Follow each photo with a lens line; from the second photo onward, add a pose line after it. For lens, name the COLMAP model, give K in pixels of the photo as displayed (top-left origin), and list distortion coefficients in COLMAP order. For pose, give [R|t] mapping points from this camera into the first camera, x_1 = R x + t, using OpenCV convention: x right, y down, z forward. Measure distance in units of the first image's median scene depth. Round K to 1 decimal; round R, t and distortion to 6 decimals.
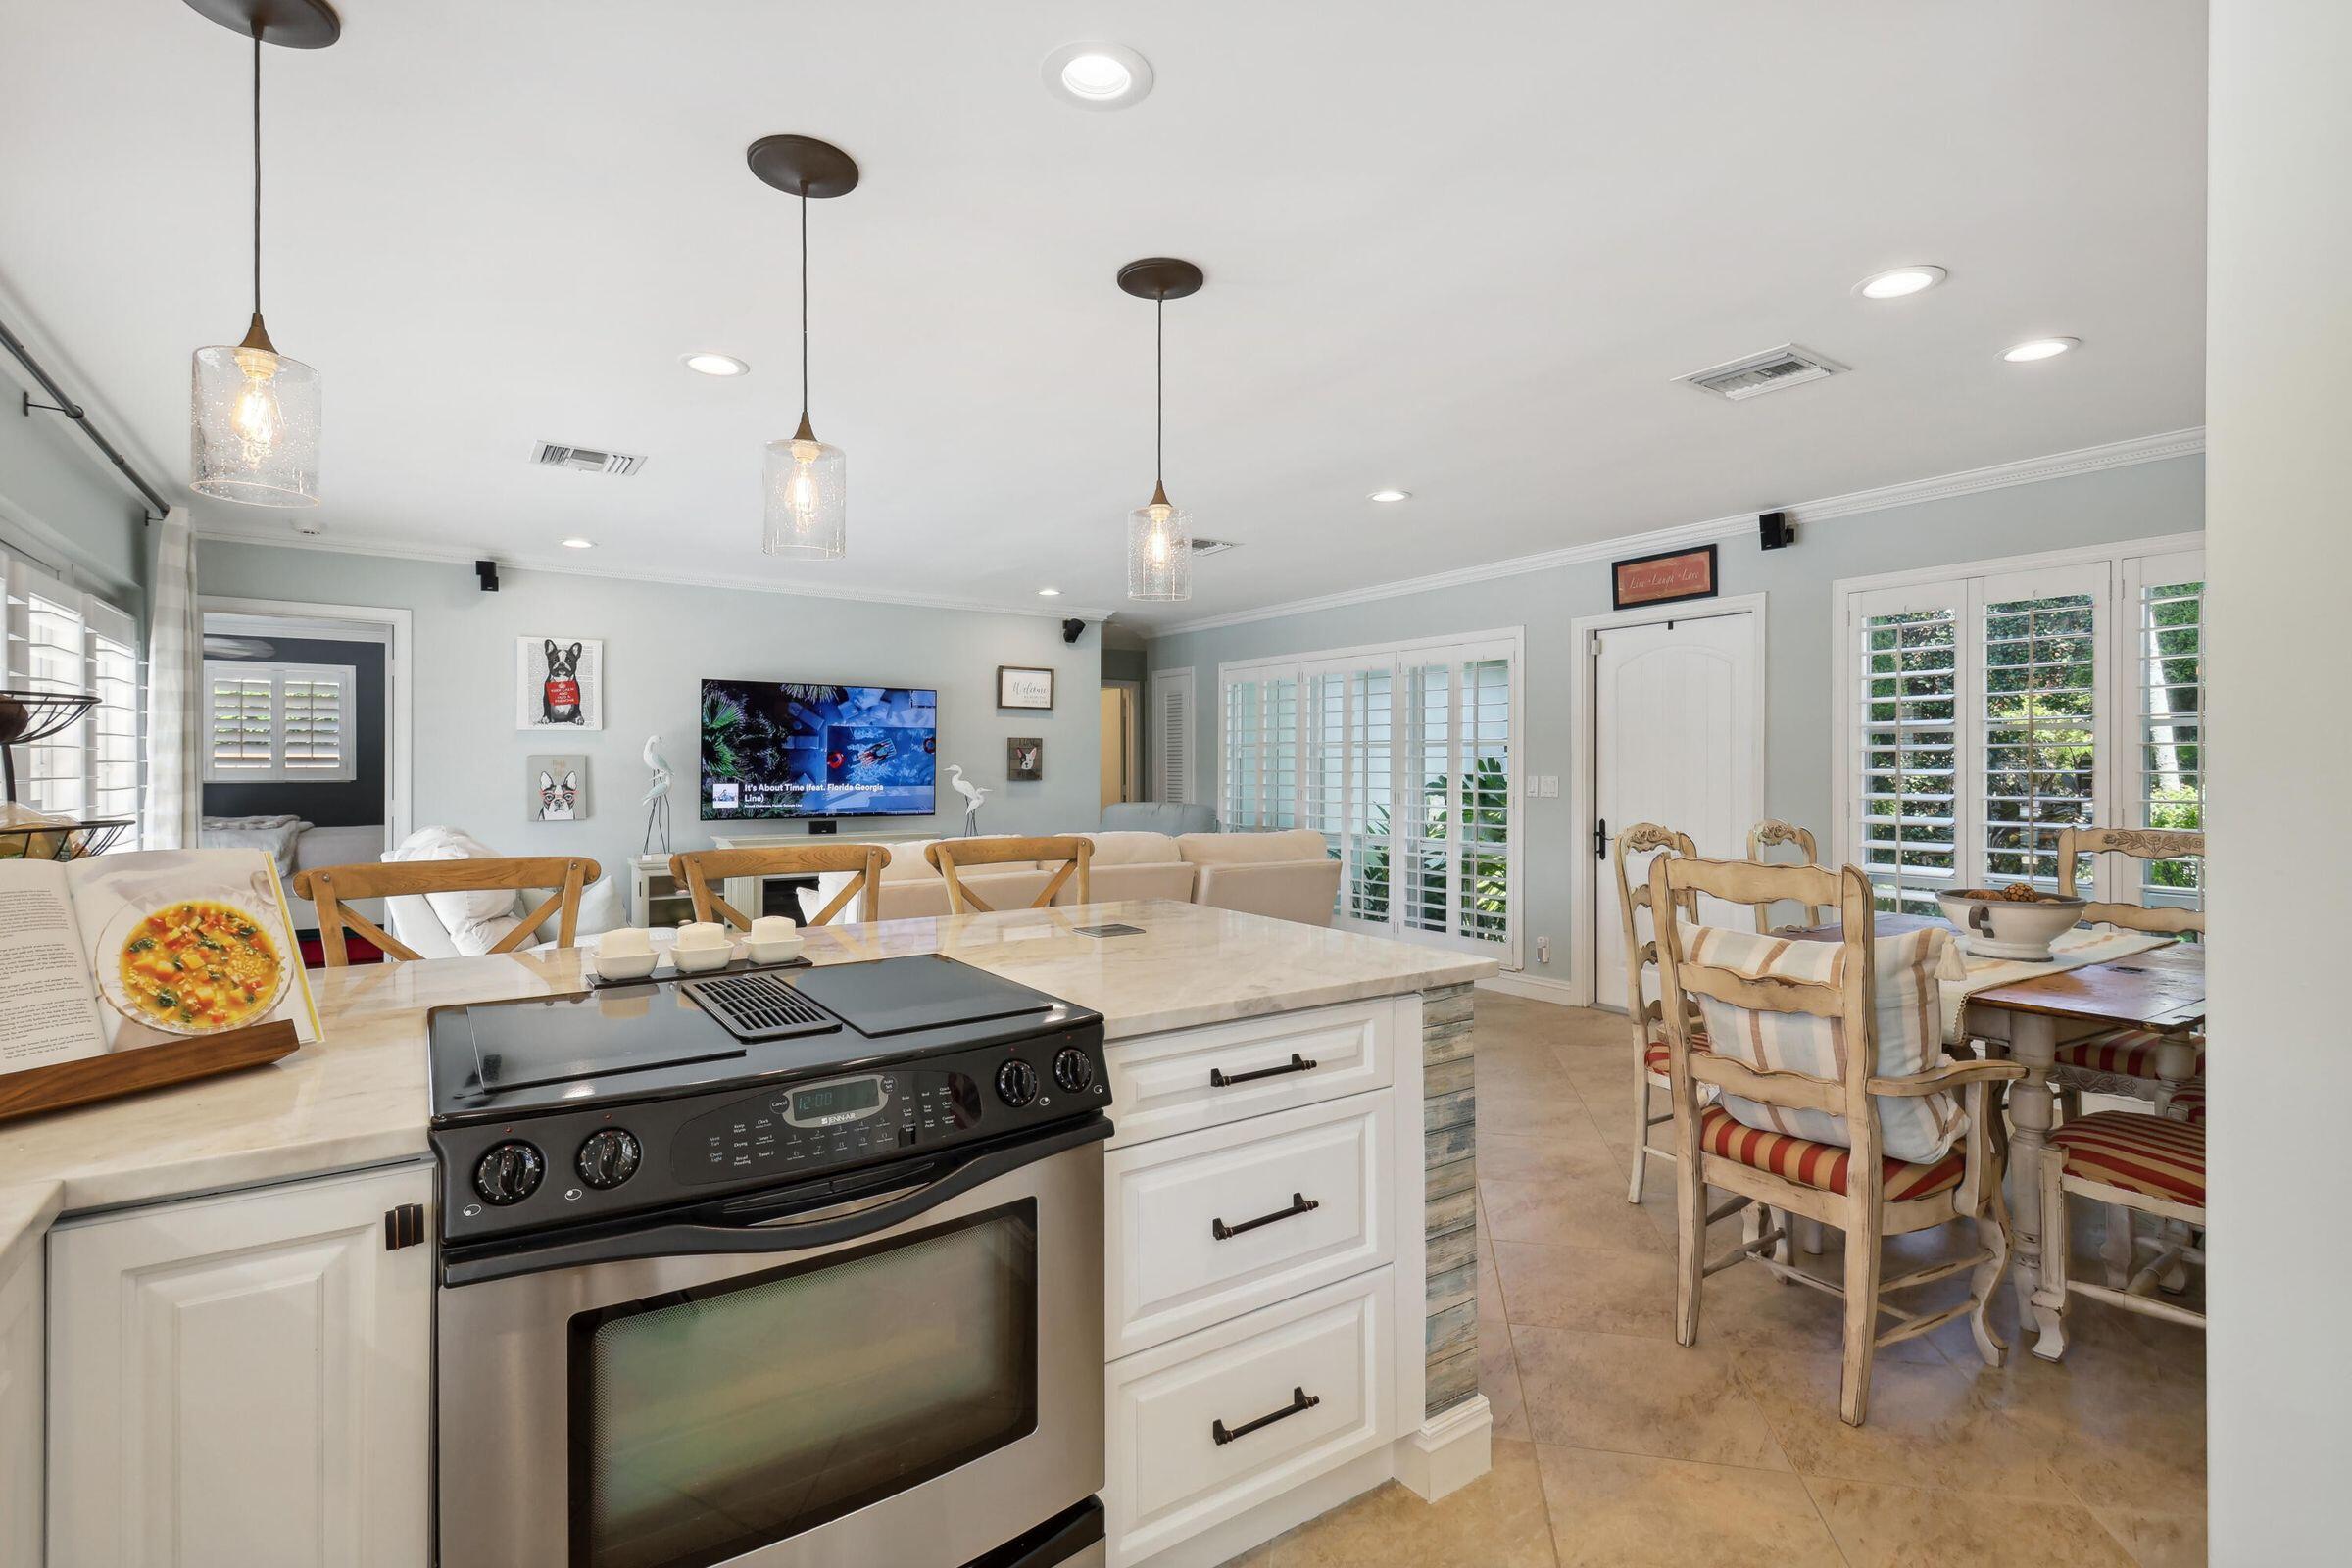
lens RADIAL K [[1116.7, 0, 1191.3], [0, 1116.7, 768.3], [0, 0, 1]] dist [0.003389, 0.000865]
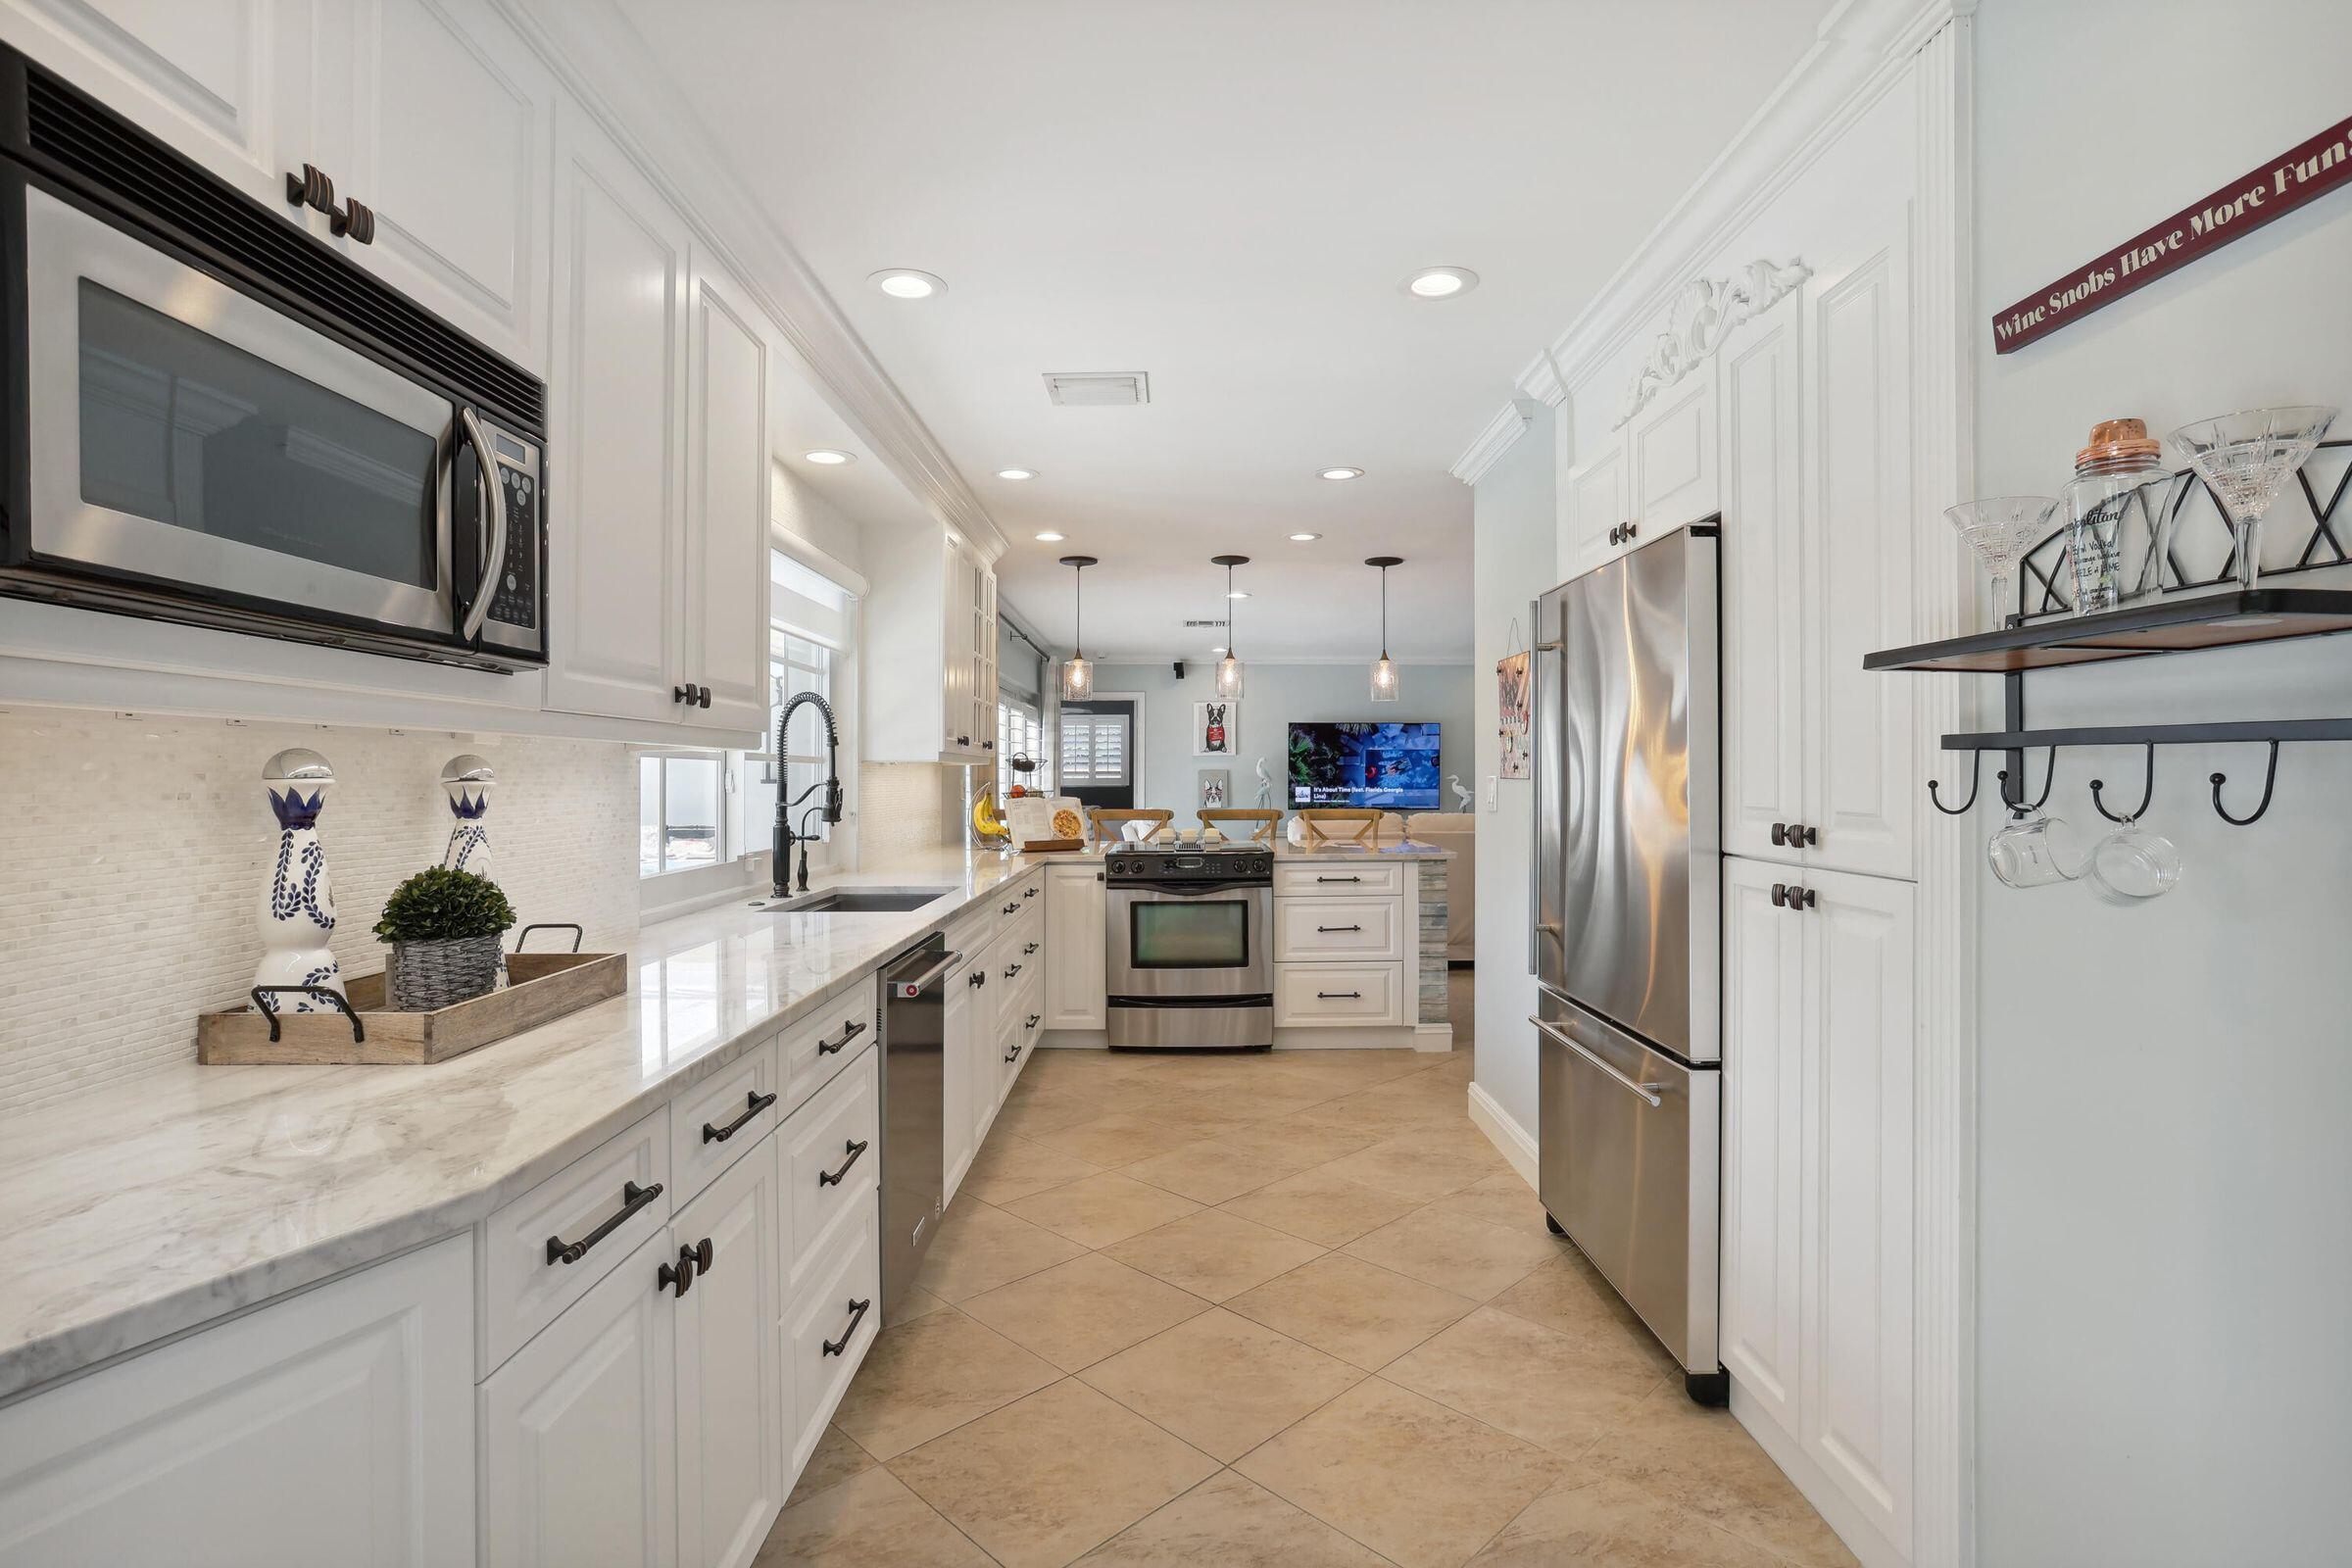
lens RADIAL K [[1116.7, 0, 1171.8], [0, 1116.7, 779.0], [0, 0, 1]] dist [0.003389, 0.000865]
pose [[0.815180, -0.001086, -0.579206, 0.369176], [0.001753, 0.999998, 0.000593, 0.001112], [0.579205, -0.001499, 0.815181, -0.432851]]
